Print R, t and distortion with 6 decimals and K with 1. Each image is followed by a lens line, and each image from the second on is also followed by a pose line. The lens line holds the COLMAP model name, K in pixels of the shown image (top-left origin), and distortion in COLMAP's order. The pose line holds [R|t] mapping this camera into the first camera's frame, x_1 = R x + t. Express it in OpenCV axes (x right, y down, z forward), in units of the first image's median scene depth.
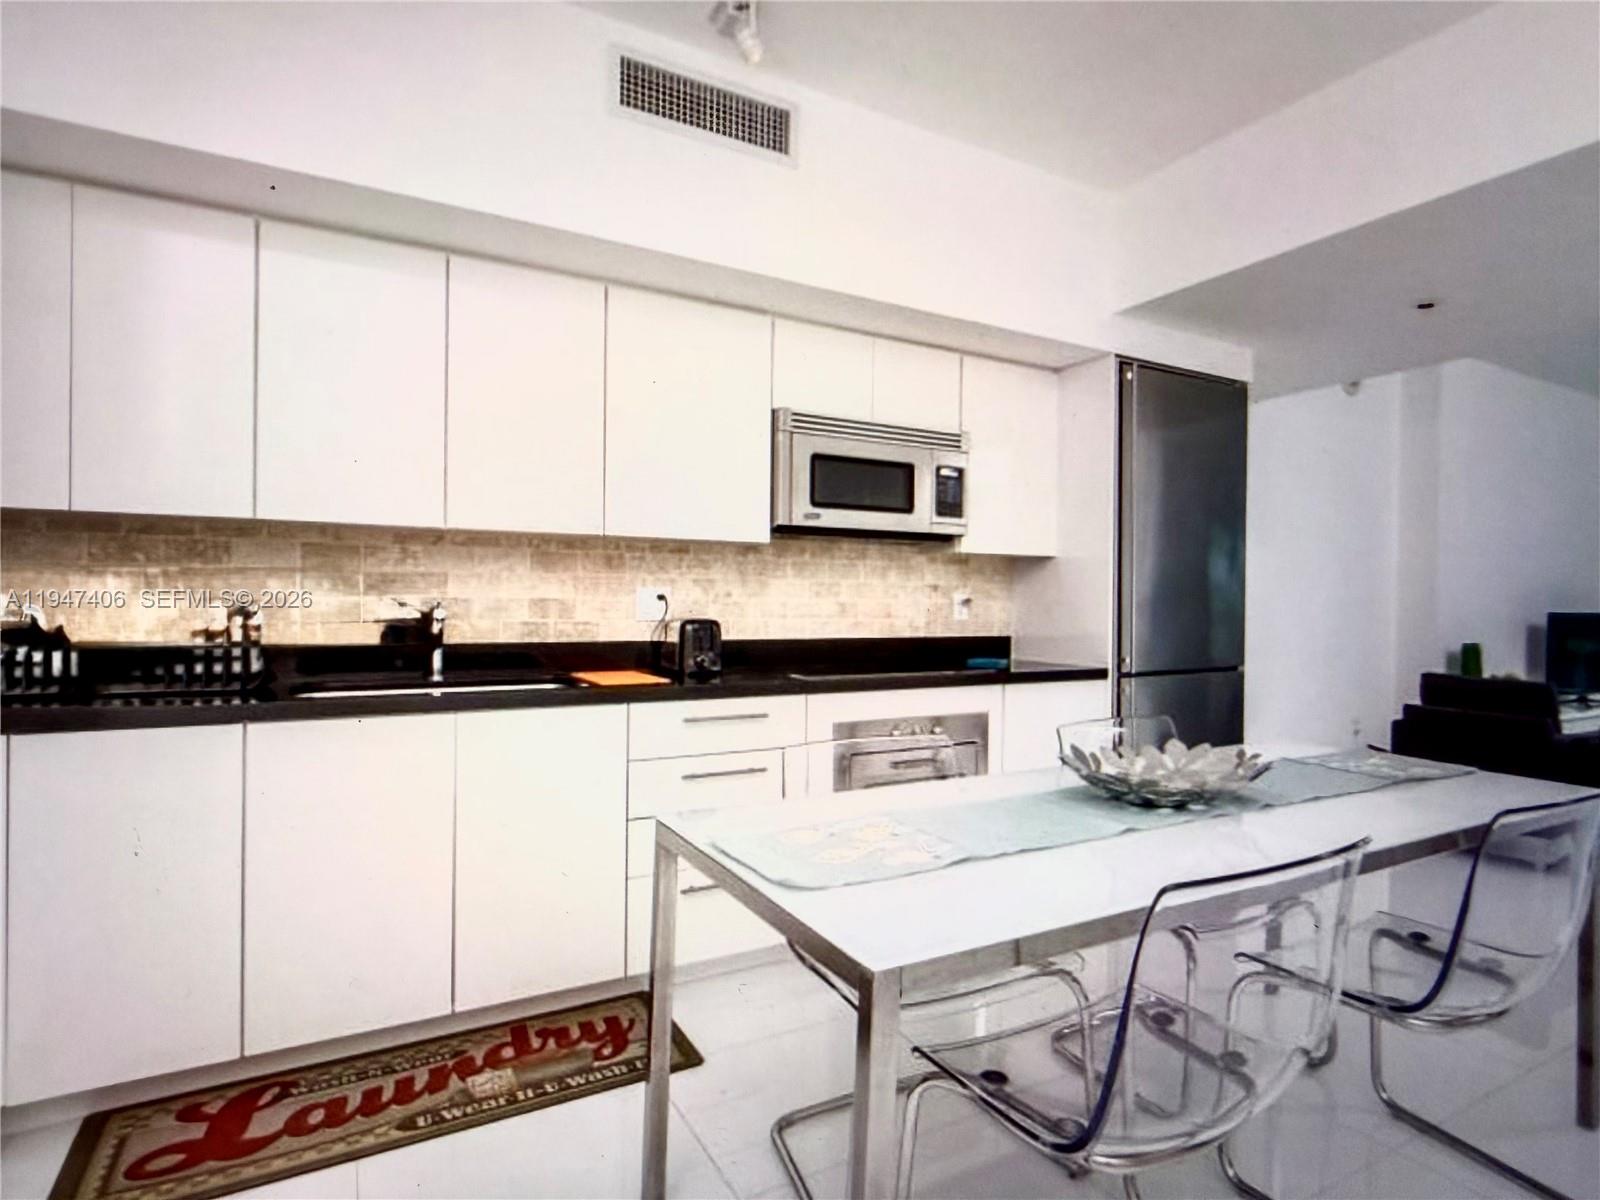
lens RADIAL K [[1110.5, 0, 797.9], [0, 1110.5, 606.2], [0, 0, 1]] dist [0.007351, 0.001010]
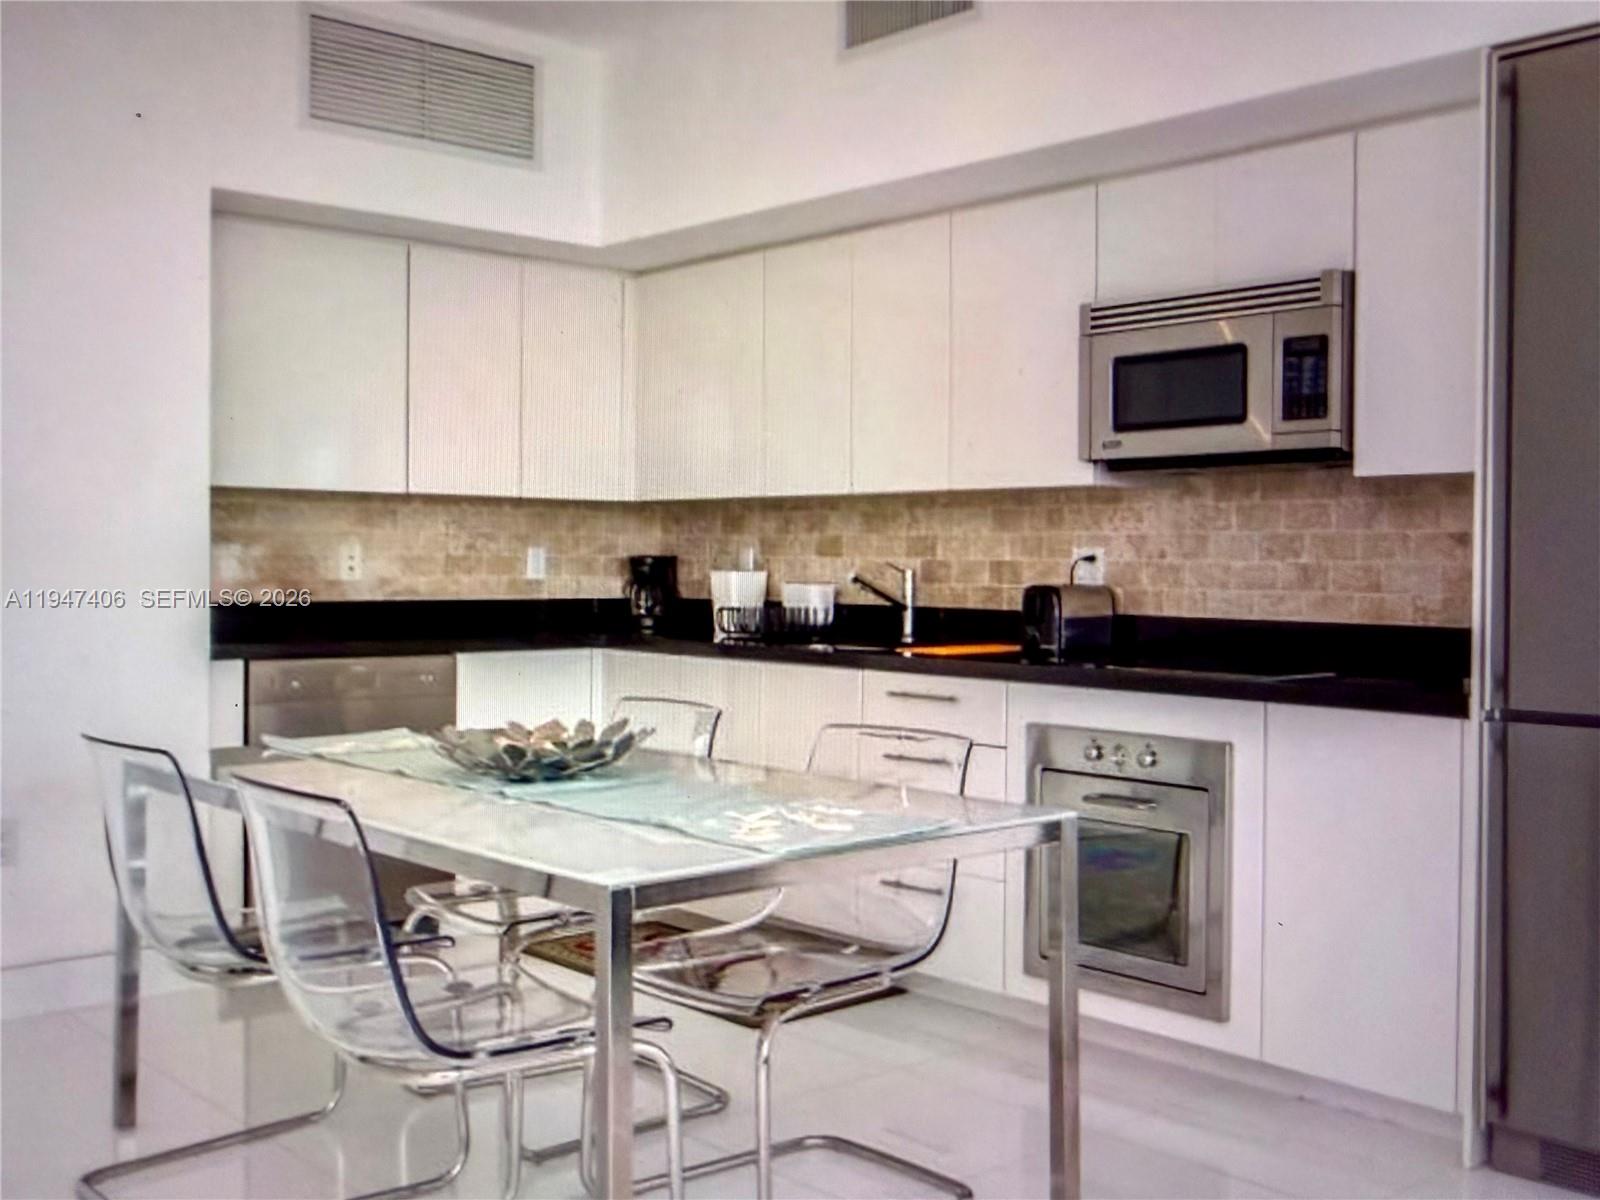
lens RADIAL K [[1671.8, 0, 811.7], [0, 1671.8, 592.0], [0, 0, 1]] dist [-0.018620, 0.000000]
pose [[0.079357, 0.010290, -0.996793, 1.024831], [-0.013030, 0.999872, 0.009285, 0.007044], [0.996761, 0.012252, 0.079481, 0.679312]]
